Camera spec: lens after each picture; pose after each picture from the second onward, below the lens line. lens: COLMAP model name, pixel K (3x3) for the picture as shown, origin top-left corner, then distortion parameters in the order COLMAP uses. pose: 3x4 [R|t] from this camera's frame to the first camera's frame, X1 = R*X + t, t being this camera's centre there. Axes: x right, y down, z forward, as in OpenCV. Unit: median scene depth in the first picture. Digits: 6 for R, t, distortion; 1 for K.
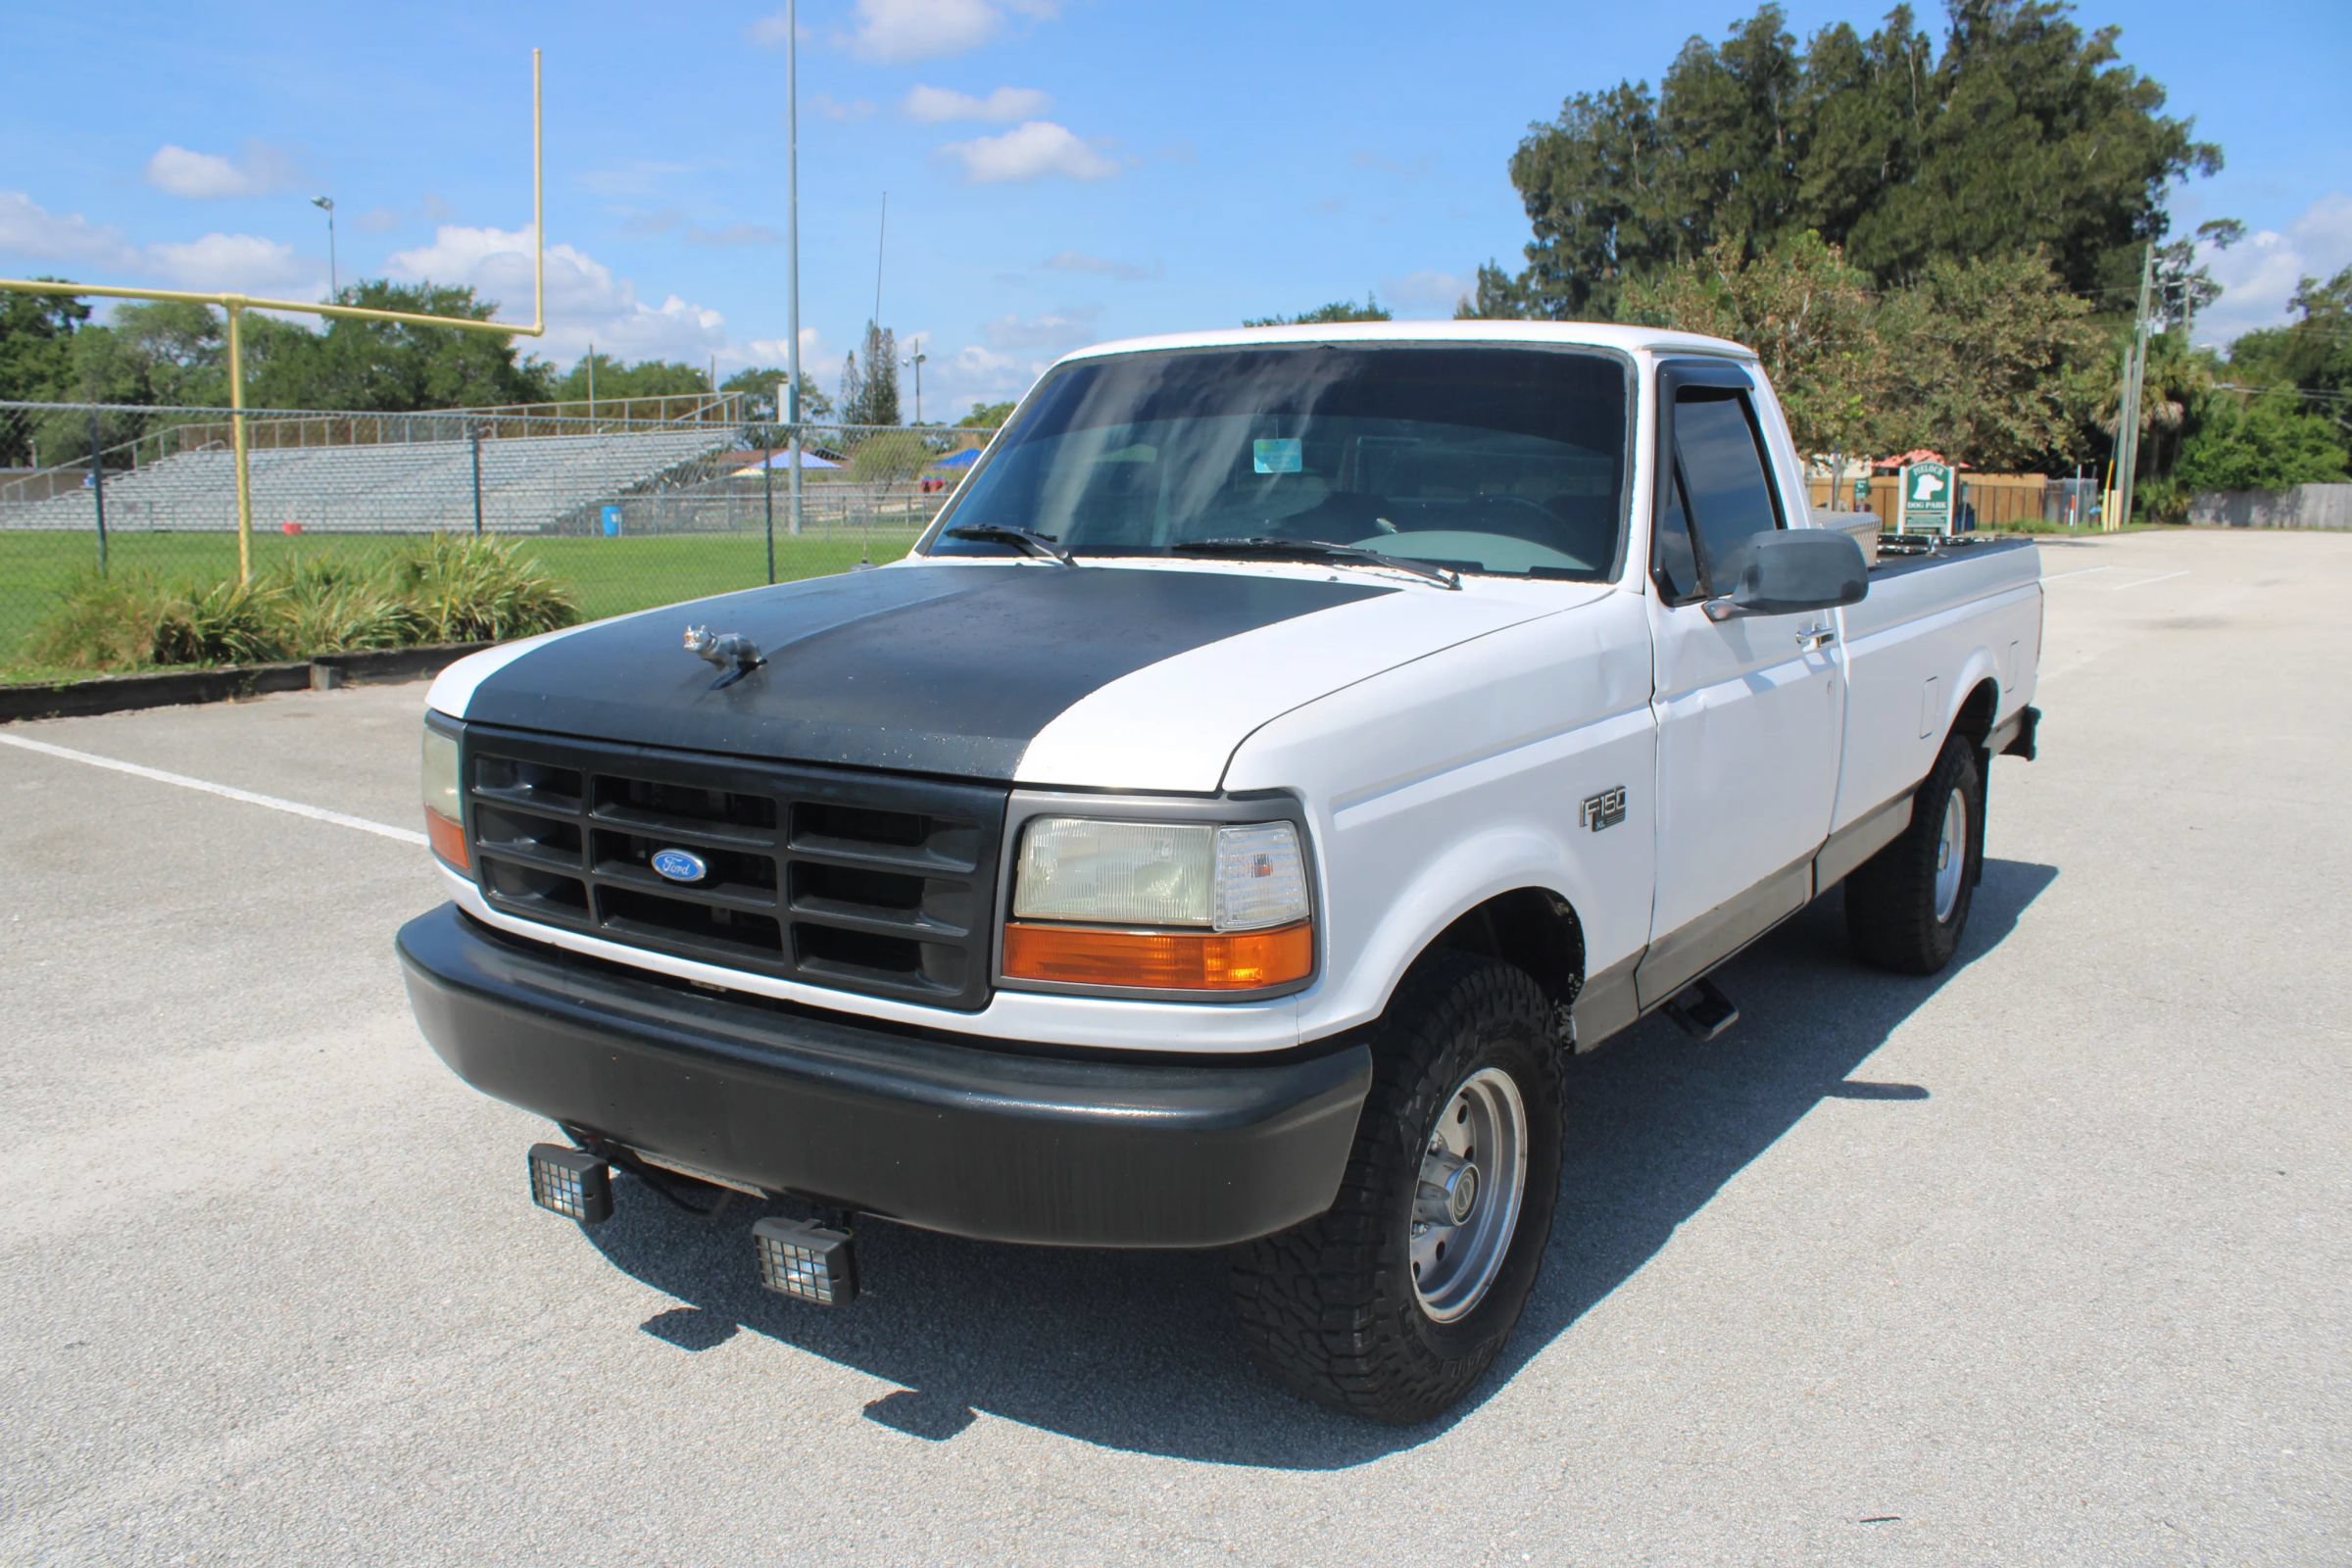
lens RADIAL K [[1941.8, 0, 1162.5], [0, 1941.8, 790.4], [0, 0, 1]] dist [-0.167025, 0.146896]
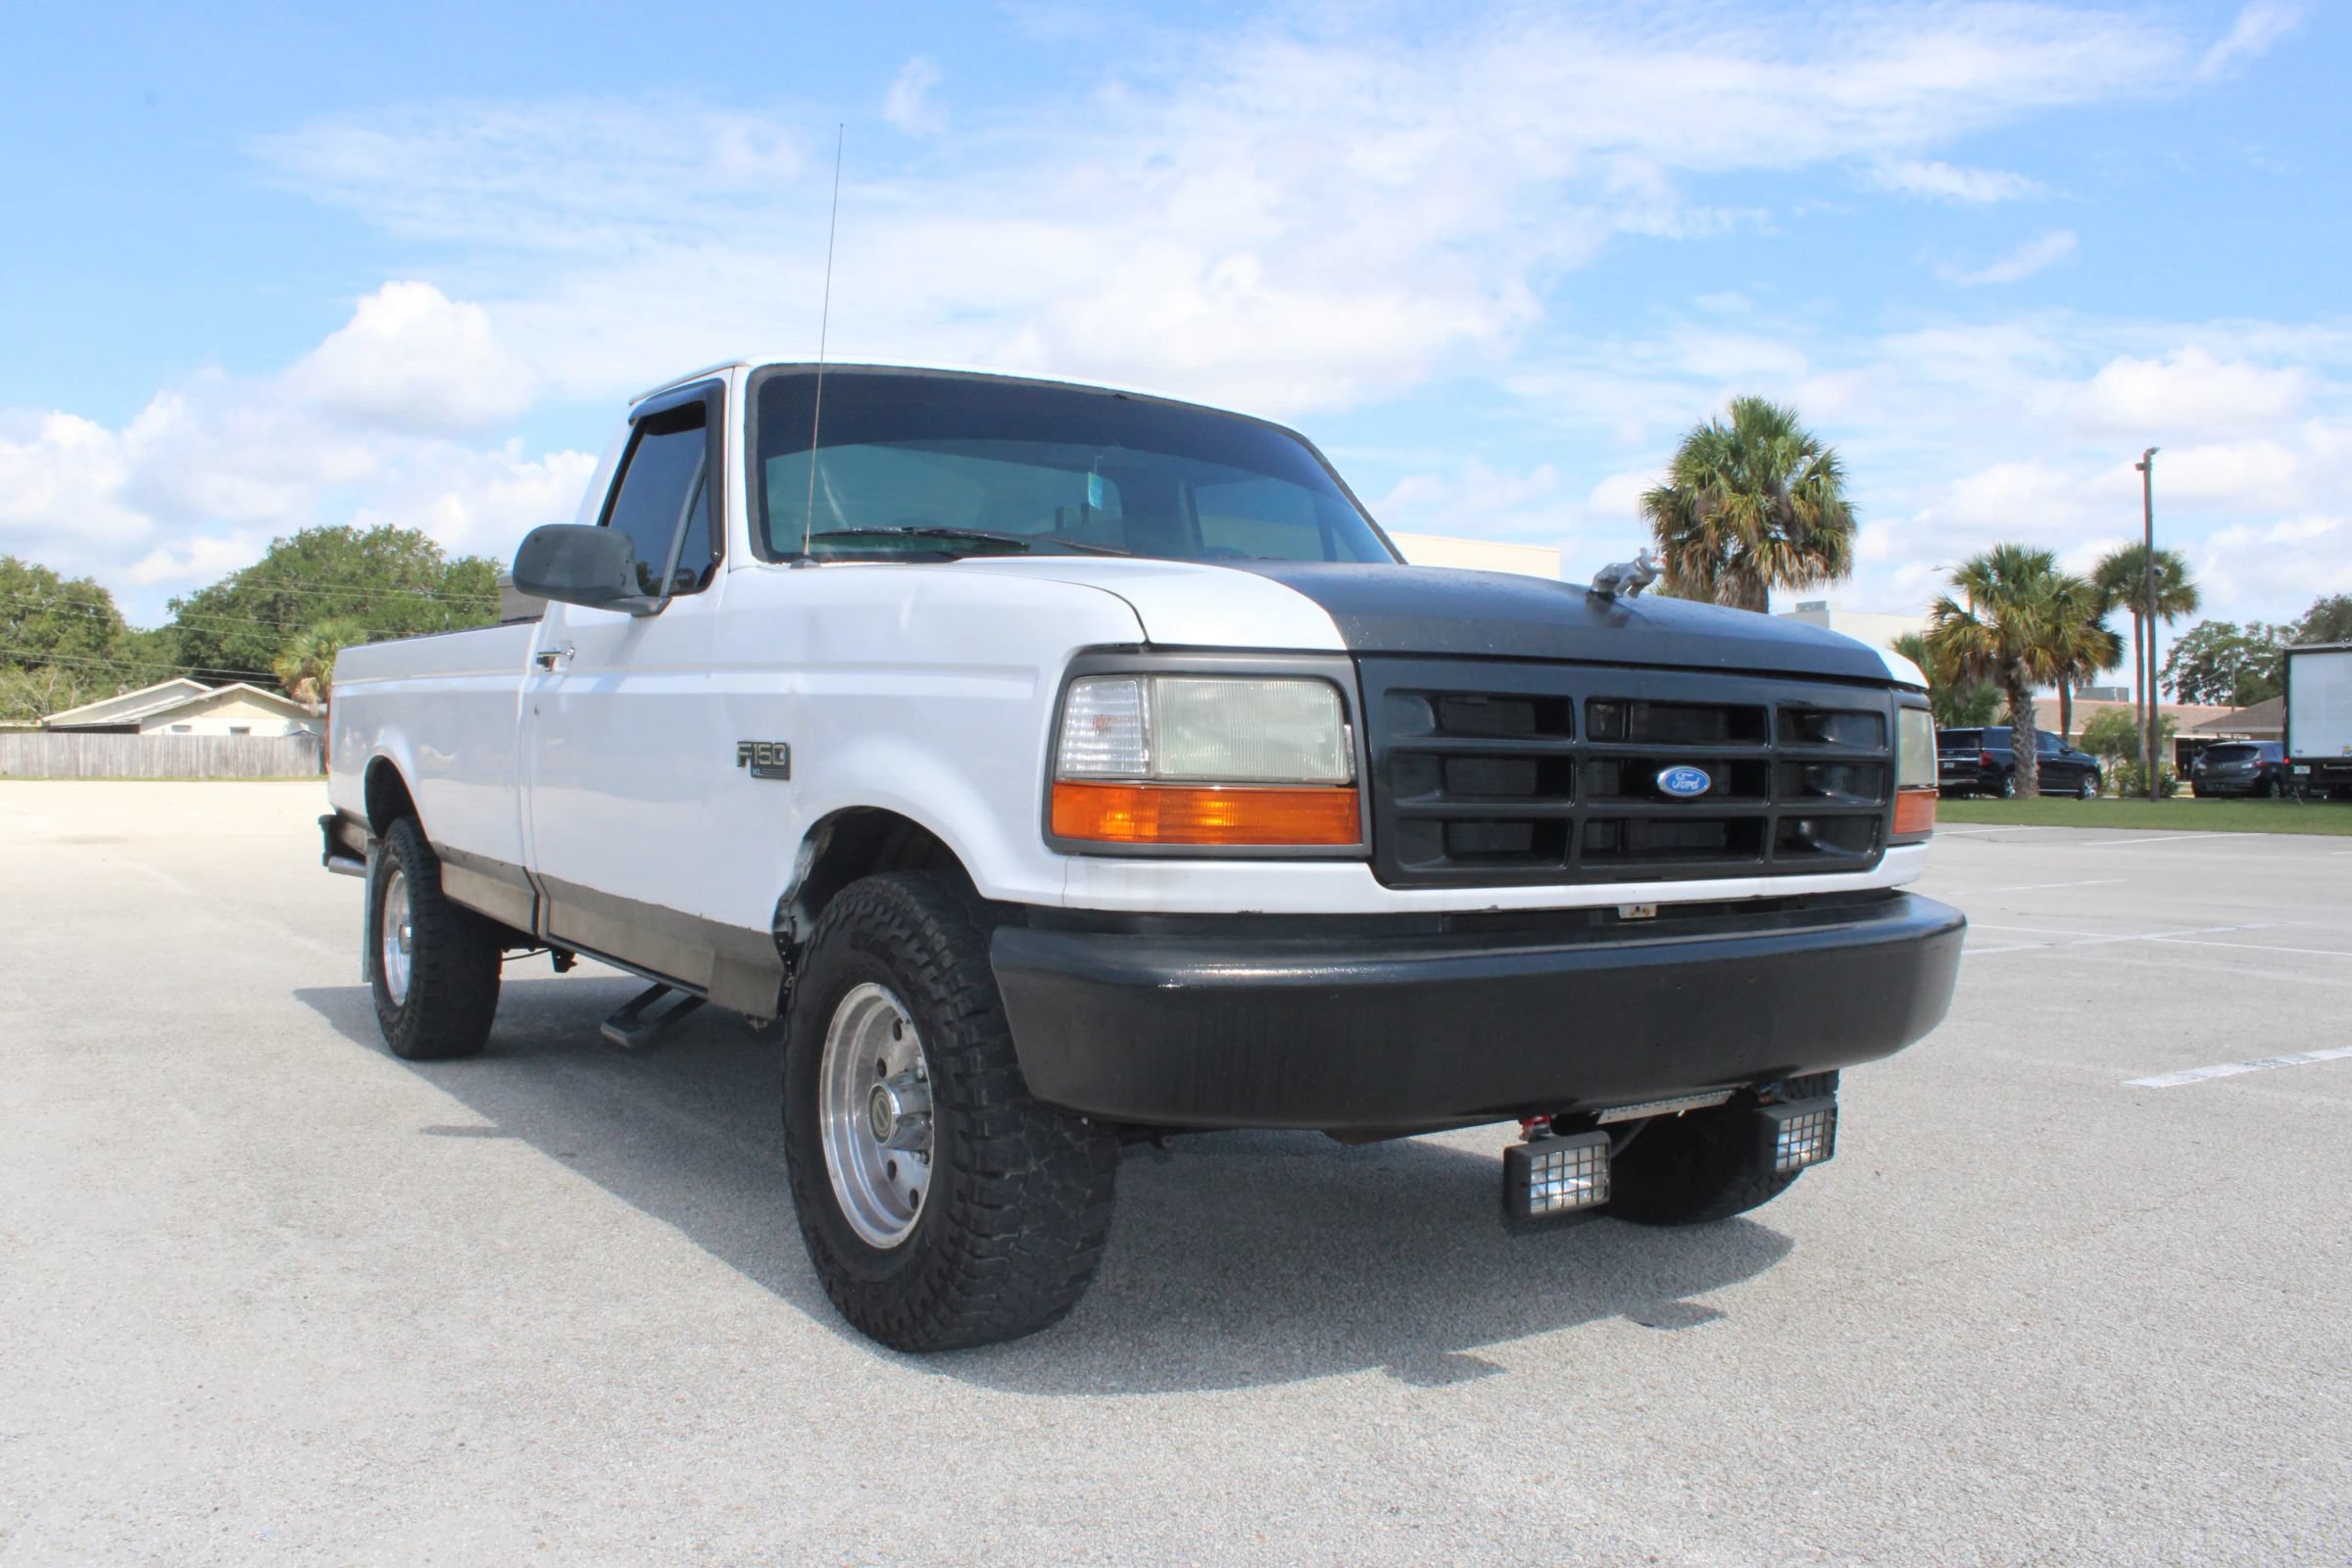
lens RADIAL K [[1945.7, 0, 1161.2], [0, 1945.7, 794.2], [0, 0, 1]] dist [-0.174280, 0.159651]
pose [[0.356722, -0.011447, 0.934140, -0.086329], [0.138997, 0.989446, -0.040954, 0.003243], [-0.923812, 0.144452, 0.354548, 0.060077]]
